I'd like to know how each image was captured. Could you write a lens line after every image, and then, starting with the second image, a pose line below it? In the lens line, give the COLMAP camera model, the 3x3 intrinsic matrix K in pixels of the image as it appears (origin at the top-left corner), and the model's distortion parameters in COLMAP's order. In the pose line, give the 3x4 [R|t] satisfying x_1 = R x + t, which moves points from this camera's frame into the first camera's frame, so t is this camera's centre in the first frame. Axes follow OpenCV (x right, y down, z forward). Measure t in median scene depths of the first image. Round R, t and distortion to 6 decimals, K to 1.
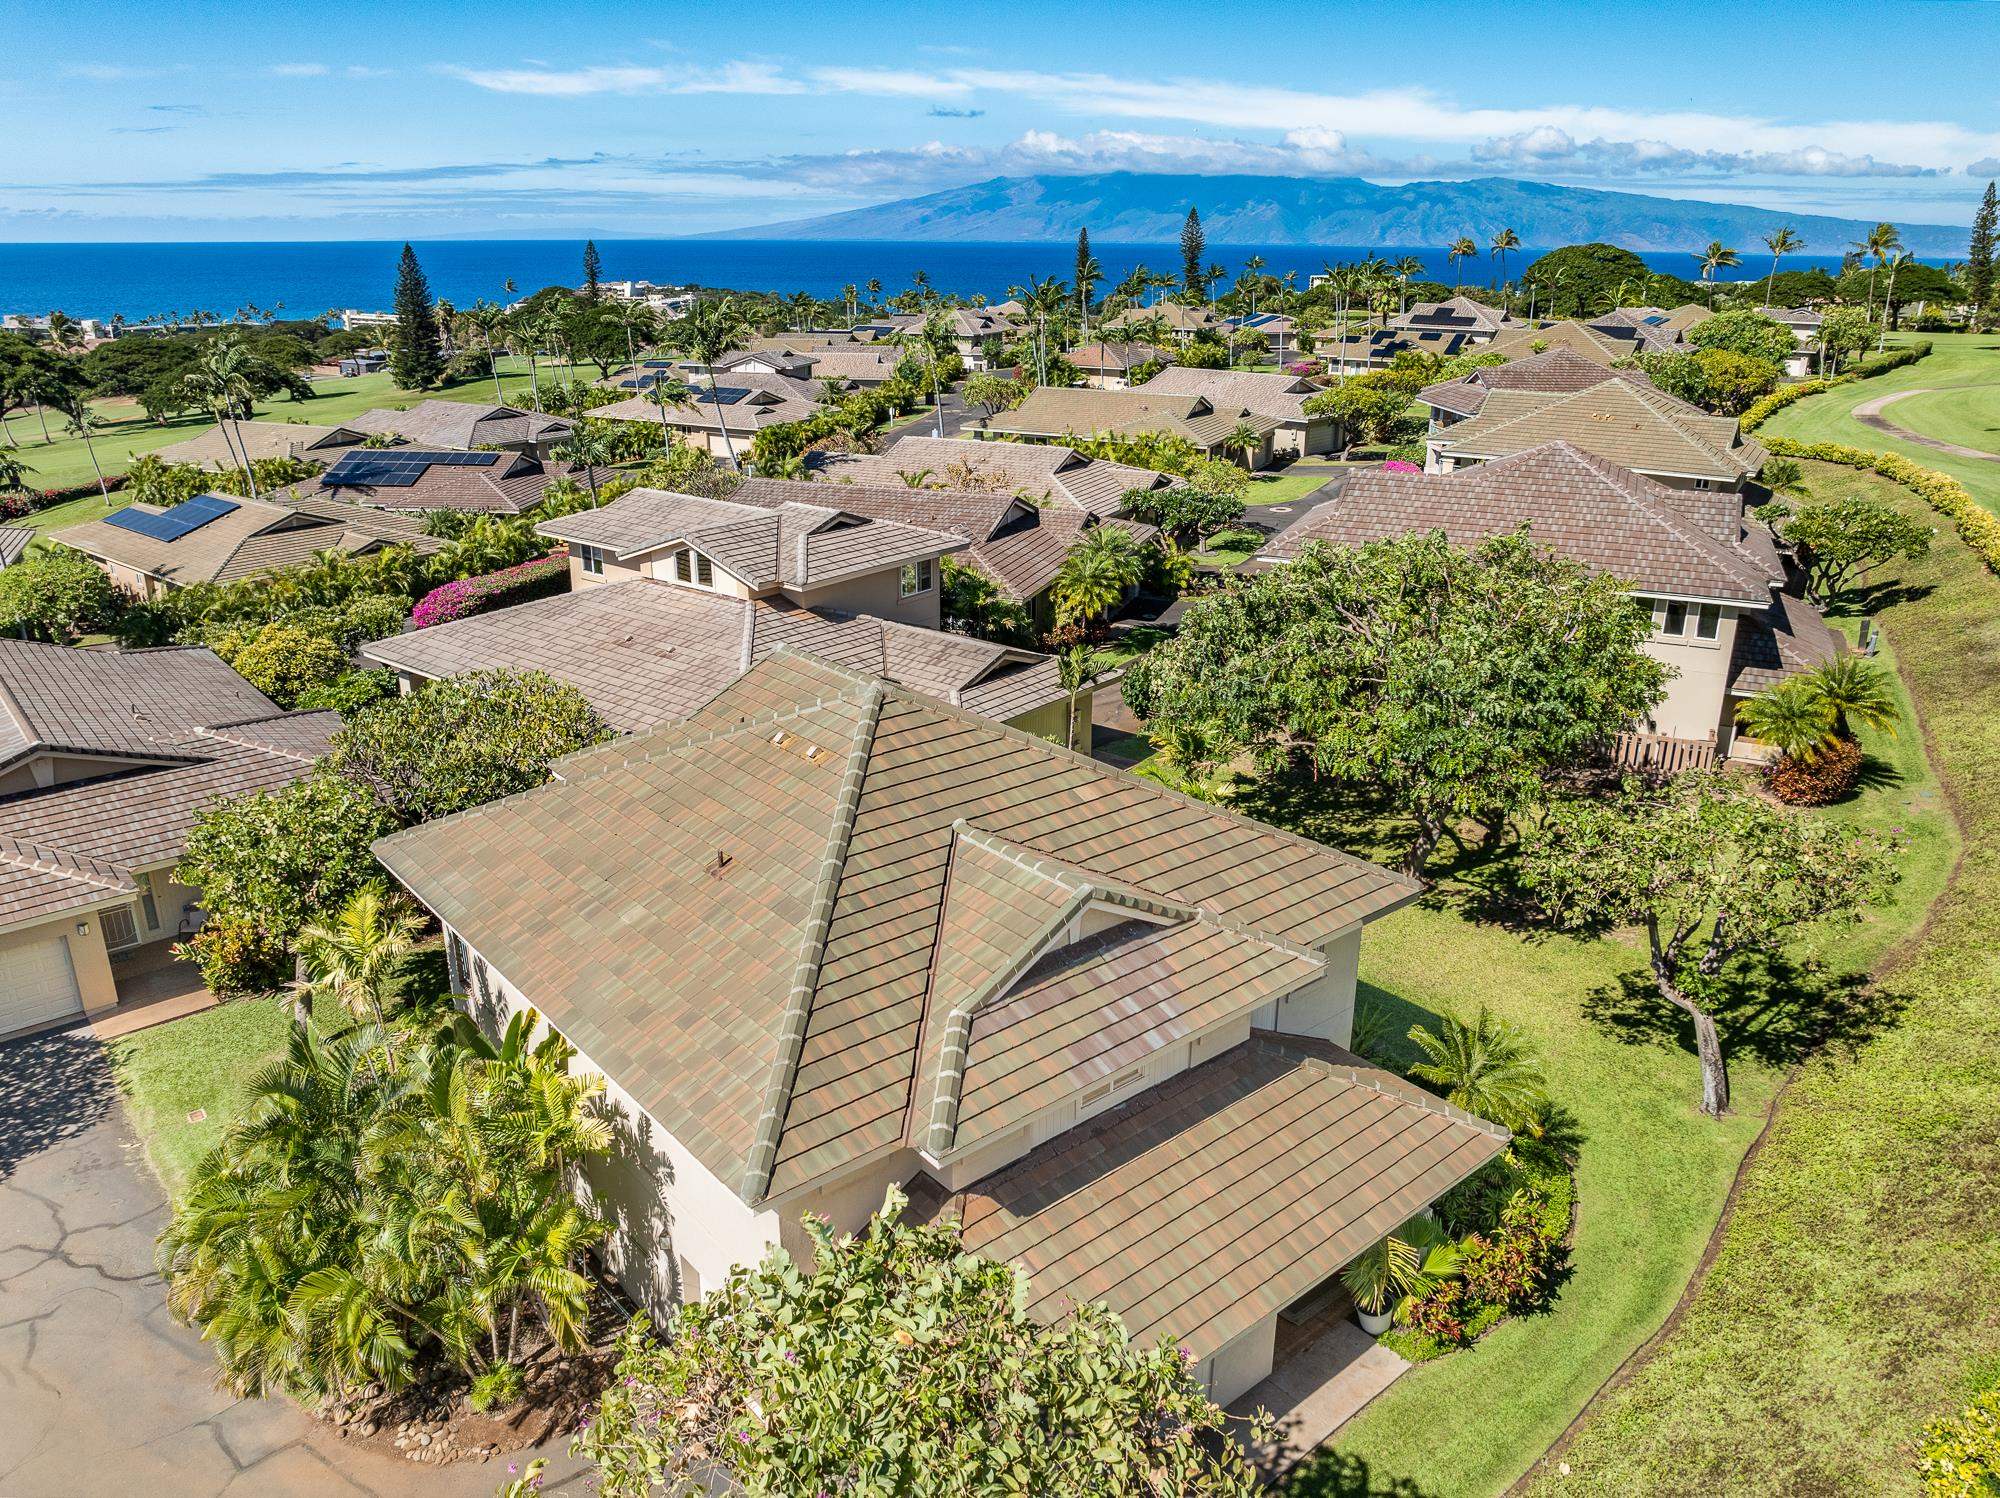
lens RADIAL K [[1410.3, 0, 1010.5], [0, 1410.3, 793.9], [0, 0, 1]] dist [-0.034207, 0.001725]
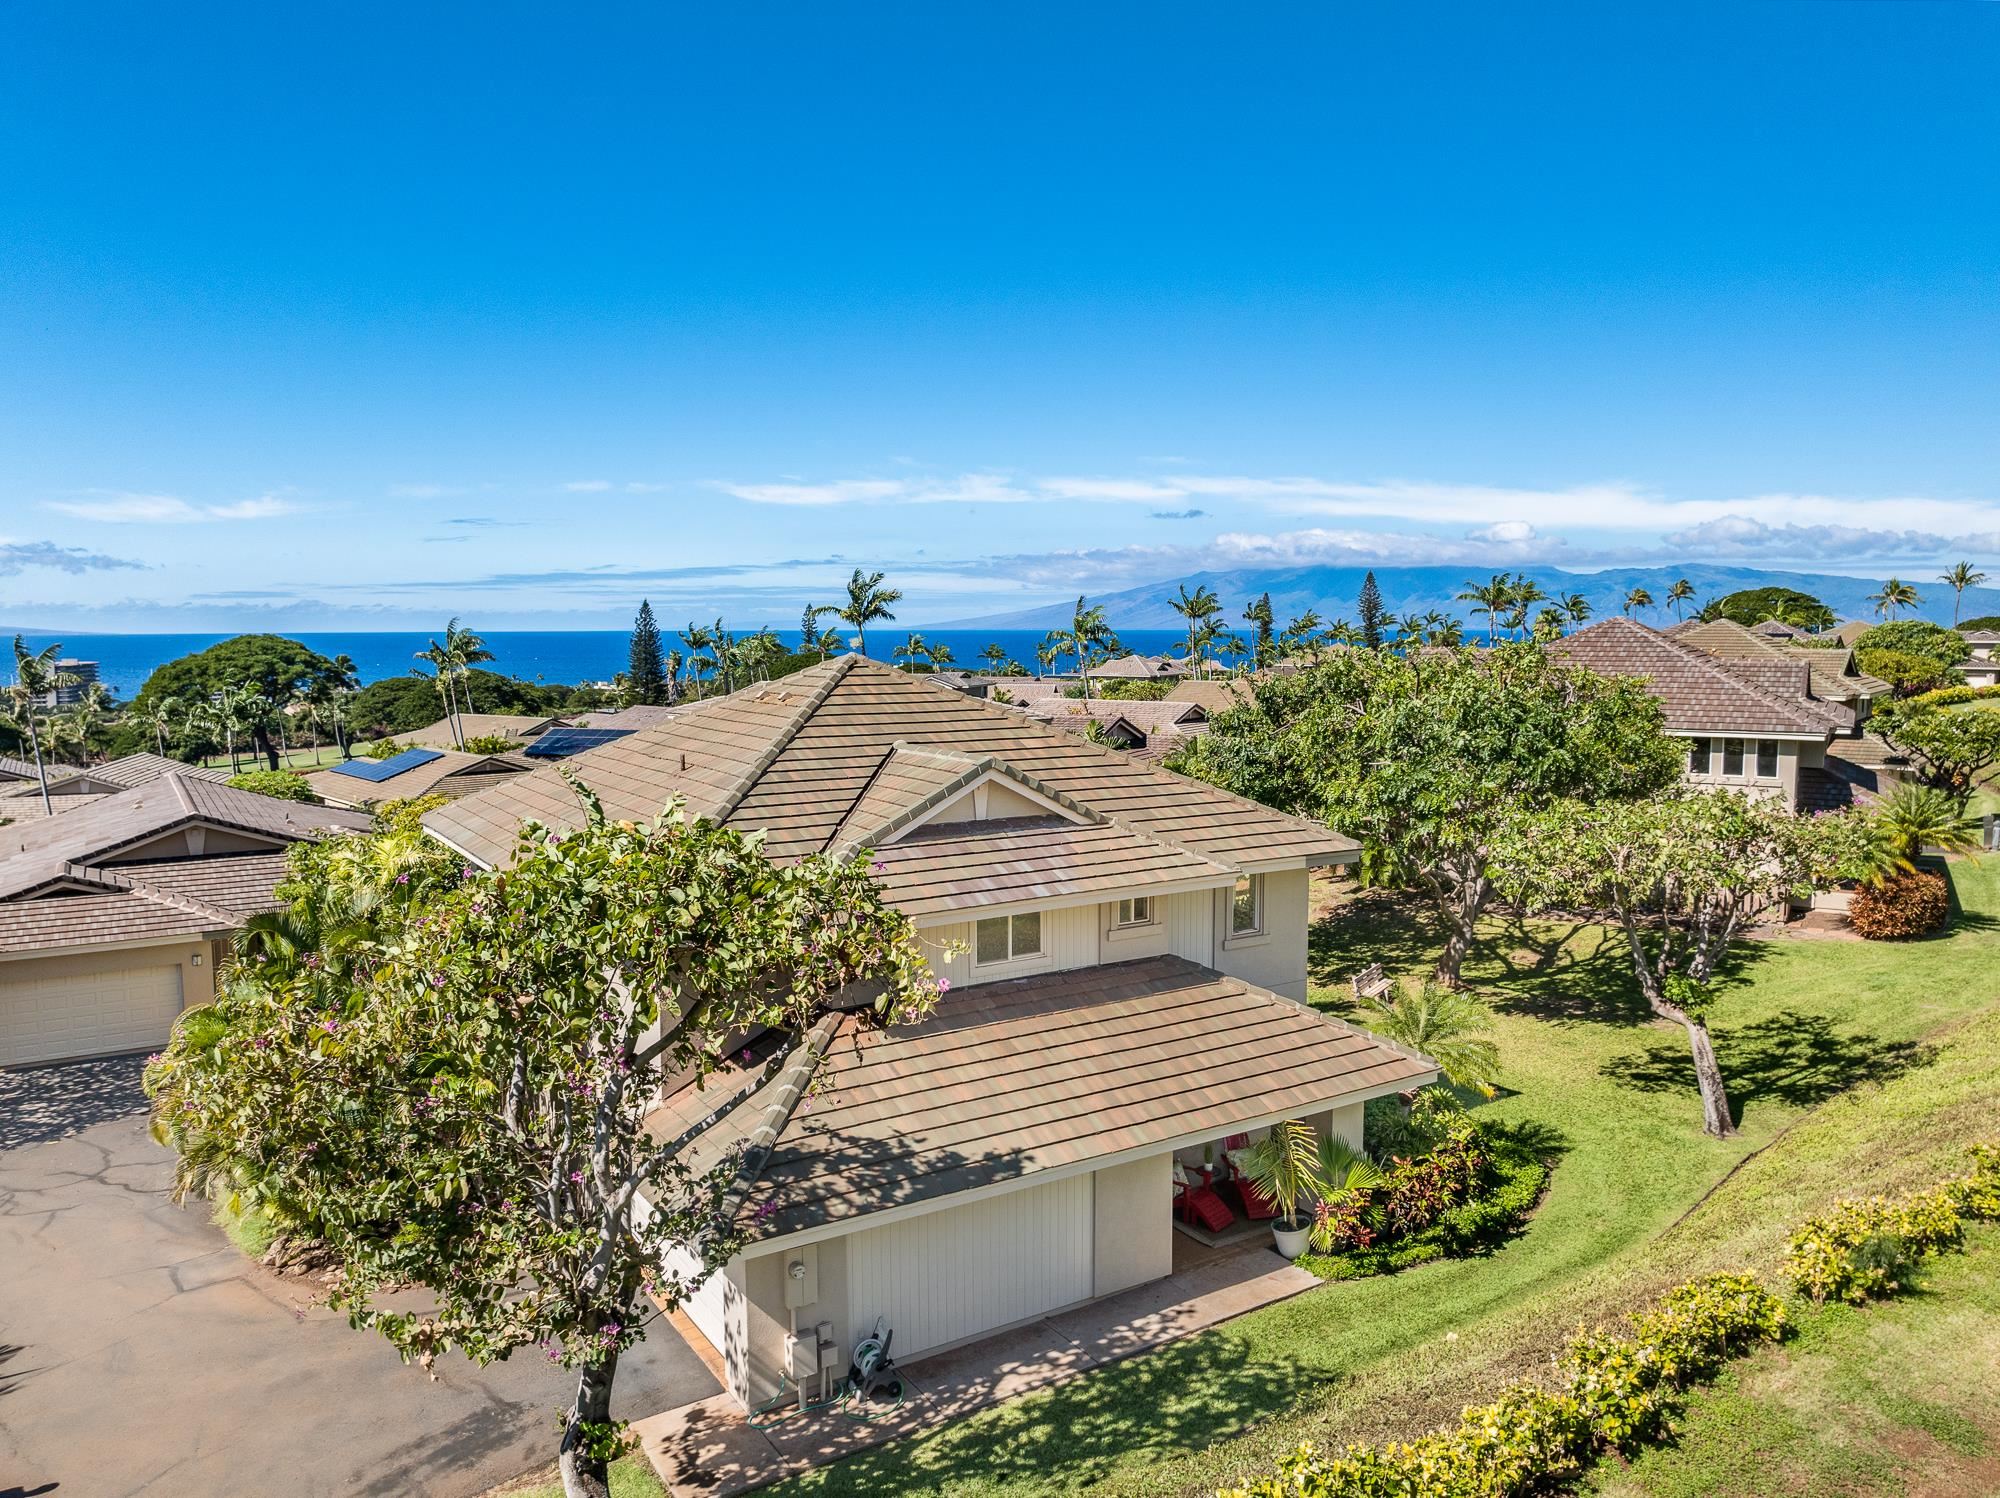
lens RADIAL K [[1410.3, 0, 1010.5], [0, 1410.3, 793.9], [0, 0, 1]] dist [-0.034207, 0.001725]
pose [[0.990005, 0.005806, -0.140913, 0.077324], [-0.041862, 0.966220, -0.254296, 0.126494], [0.134677, 0.257654, 0.956806, -0.010972]]
